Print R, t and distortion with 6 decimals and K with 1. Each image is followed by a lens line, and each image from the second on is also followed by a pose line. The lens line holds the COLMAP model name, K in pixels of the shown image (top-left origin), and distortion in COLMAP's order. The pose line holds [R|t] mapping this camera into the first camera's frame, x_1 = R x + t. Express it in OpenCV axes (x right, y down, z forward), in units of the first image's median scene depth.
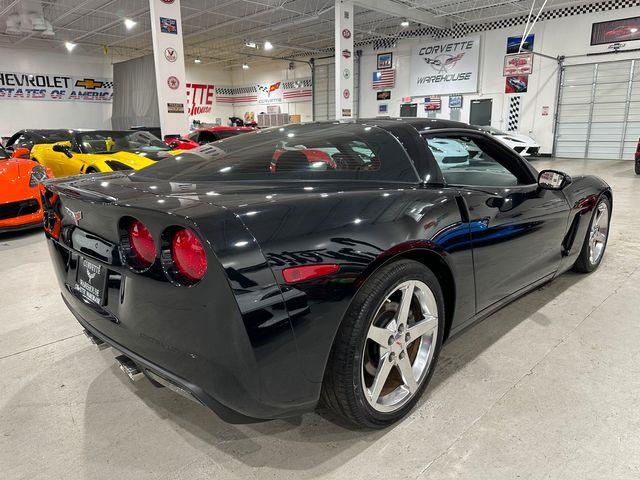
lens RADIAL K [[459.9, 0, 320.0], [0, 459.9, 240.0], [0, 0, 1]] dist [0.008107, -0.018714]
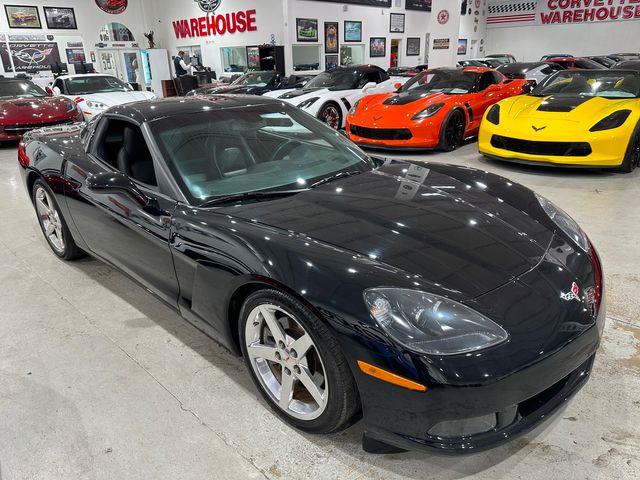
lens RADIAL K [[459.9, 0, 320.0], [0, 459.9, 240.0], [0, 0, 1]] dist [0.008107, -0.018714]
pose [[0.022708, 0.370395, -0.928597, 0.553911], [-0.216557, 0.908606, 0.357126, -0.174504], [0.976006, 0.192985, 0.100844, 0.517864]]
